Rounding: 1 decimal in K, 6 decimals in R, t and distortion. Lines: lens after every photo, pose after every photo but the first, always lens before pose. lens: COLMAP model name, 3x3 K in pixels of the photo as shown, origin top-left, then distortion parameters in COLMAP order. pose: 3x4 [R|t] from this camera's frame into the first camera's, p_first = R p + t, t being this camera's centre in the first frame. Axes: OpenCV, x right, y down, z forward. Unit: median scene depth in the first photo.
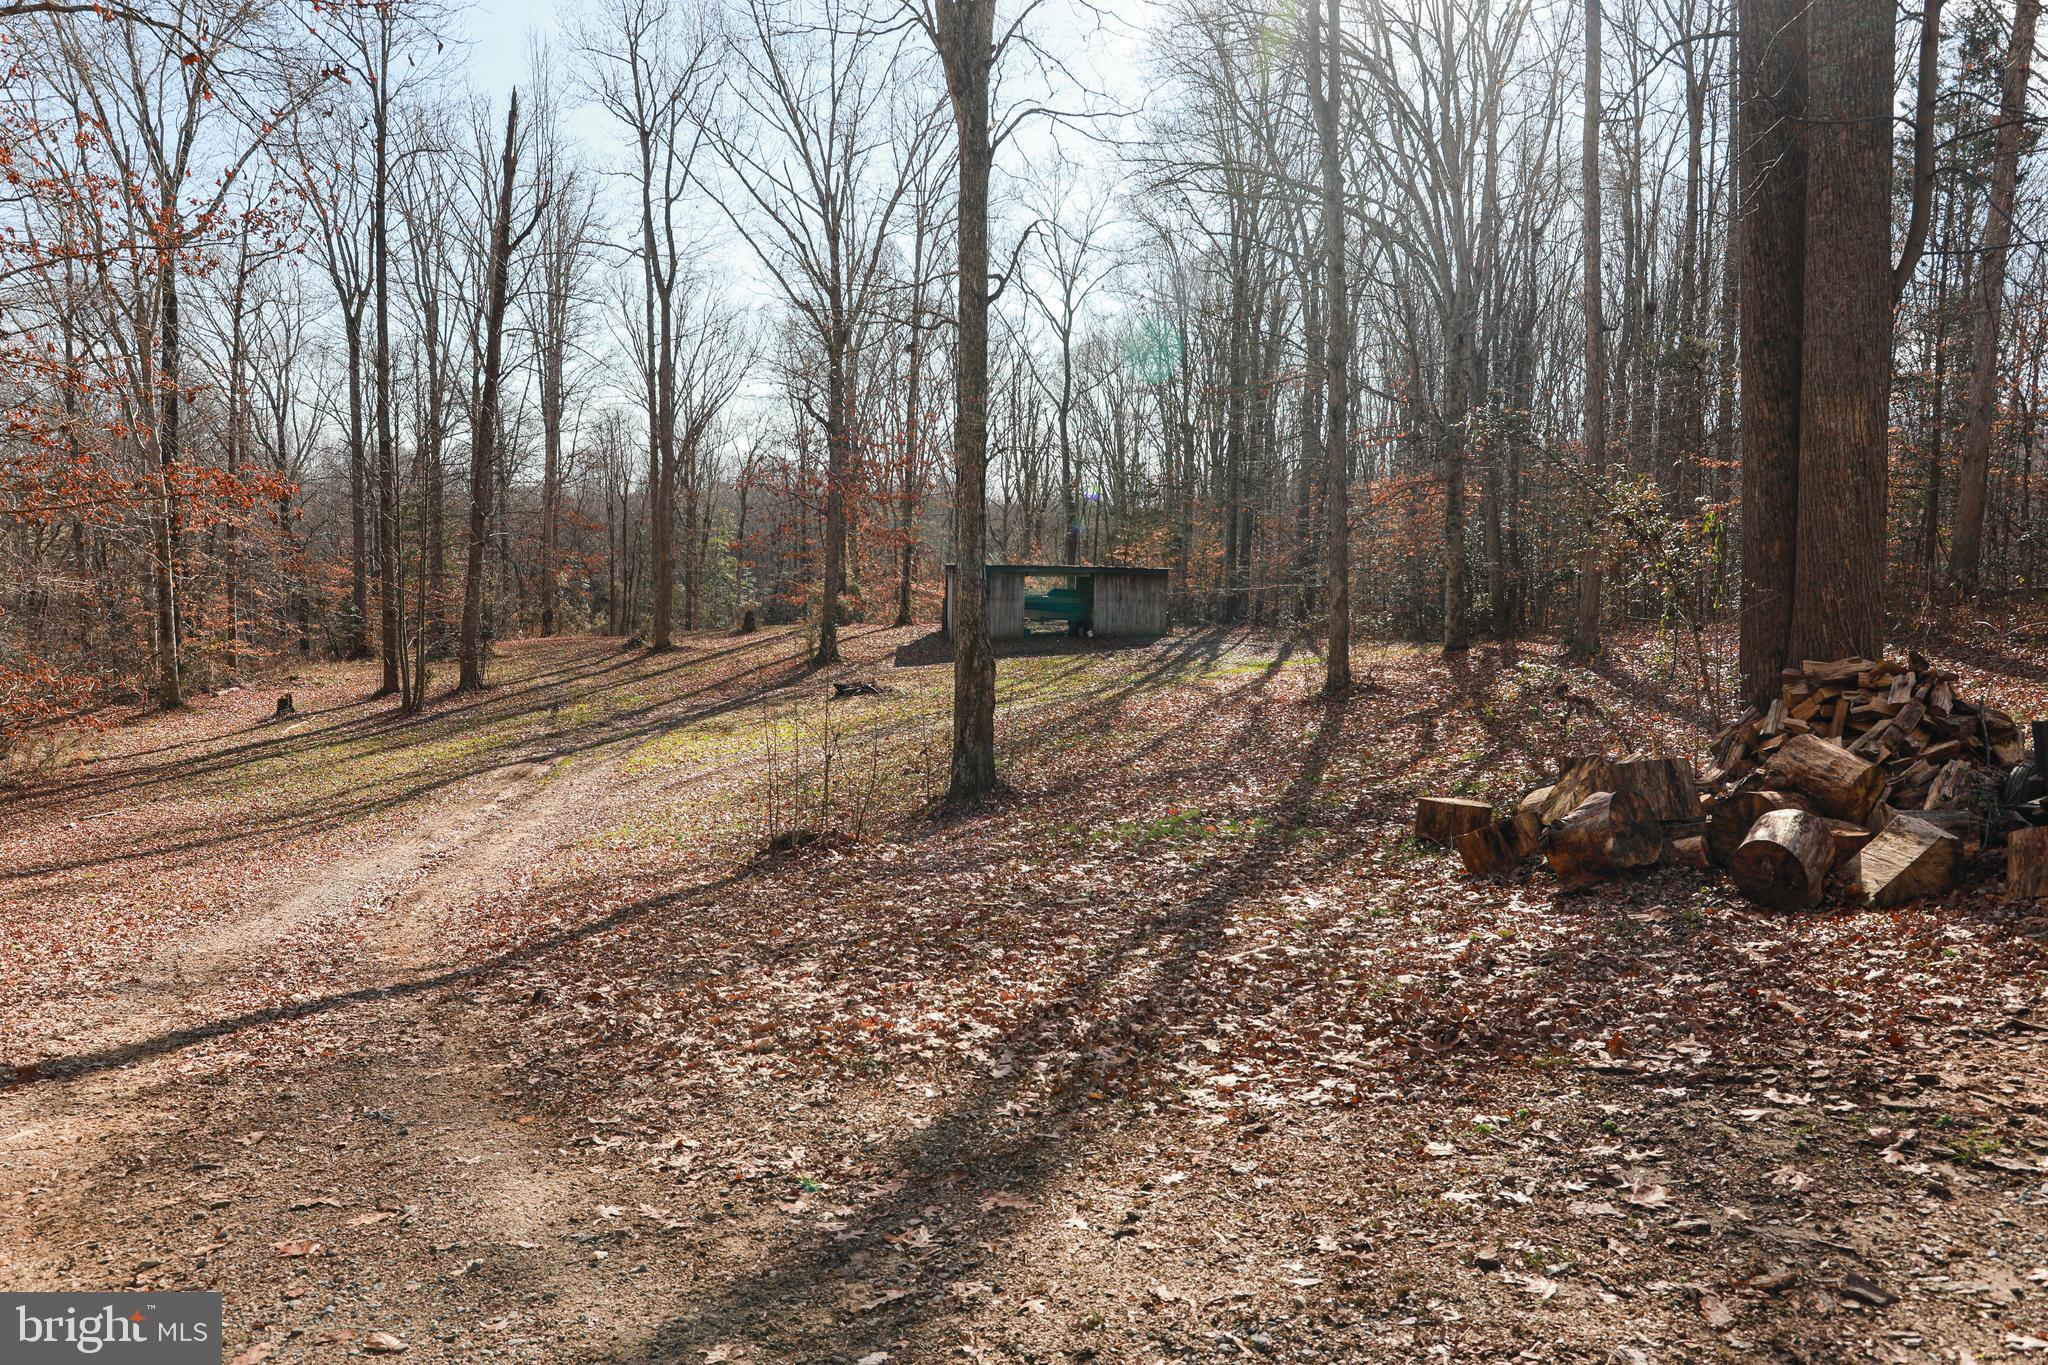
lens RADIAL K [[1418.8, 0, 1024.0], [0, 1418.8, 682.5], [0, 0, 1]] dist [-0.107240, 0.076010]
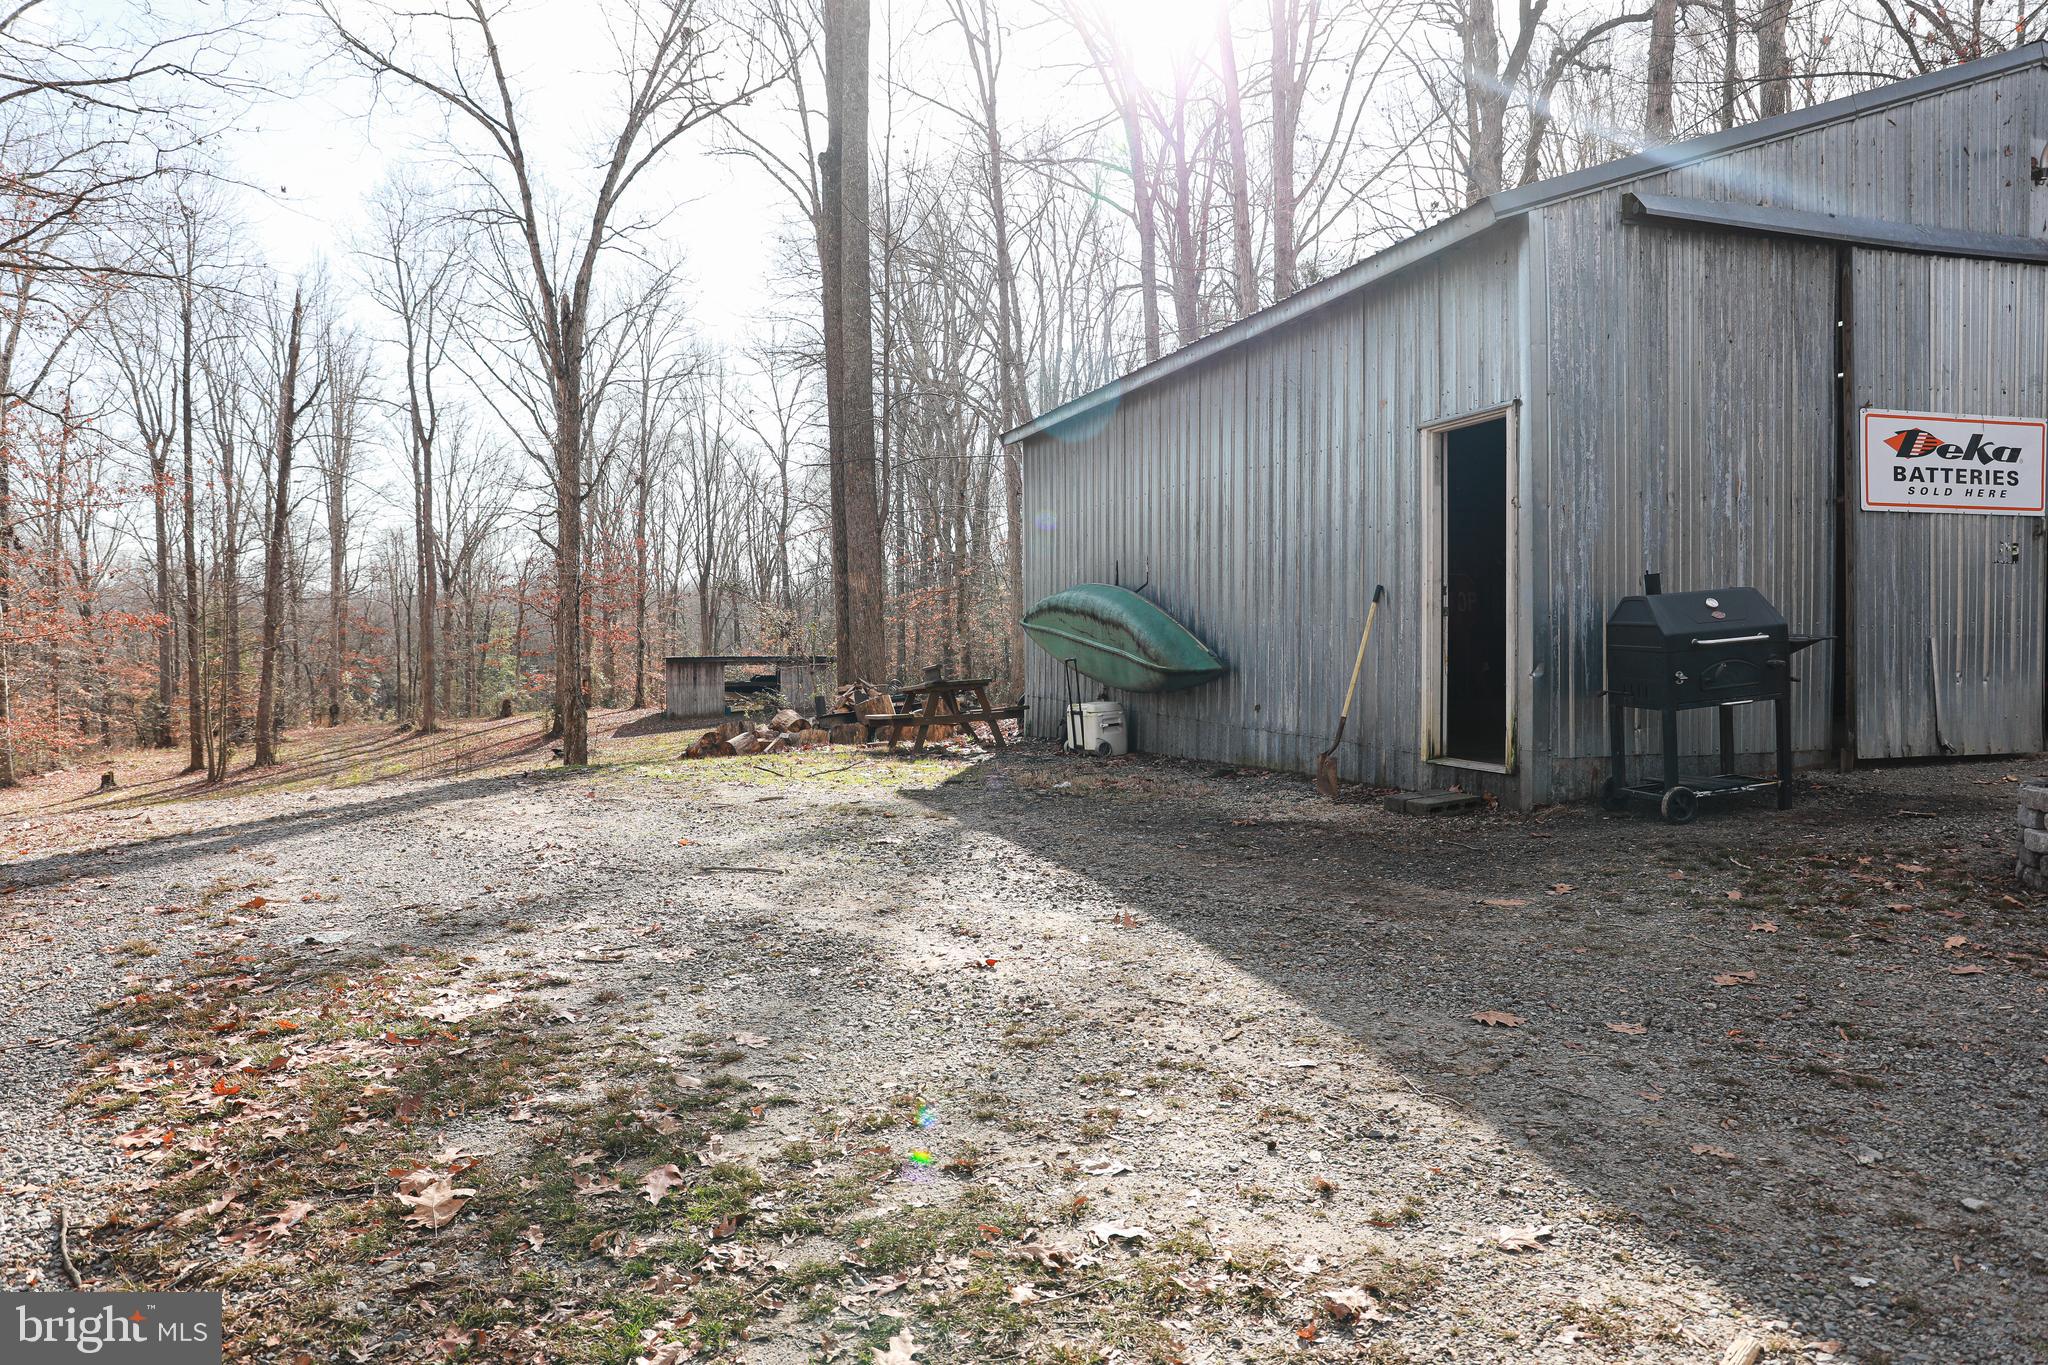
lens RADIAL K [[1412.3, 0, 1024.0], [0, 1412.3, 682.5], [0, 0, 1]] dist [-0.103013, 0.075364]
pose [[0.991589, -0.026600, 0.126665, 0.097836], [0.034639, 0.997494, -0.061688, 0.024500], [-0.124707, 0.065557, 0.990026, -0.245371]]
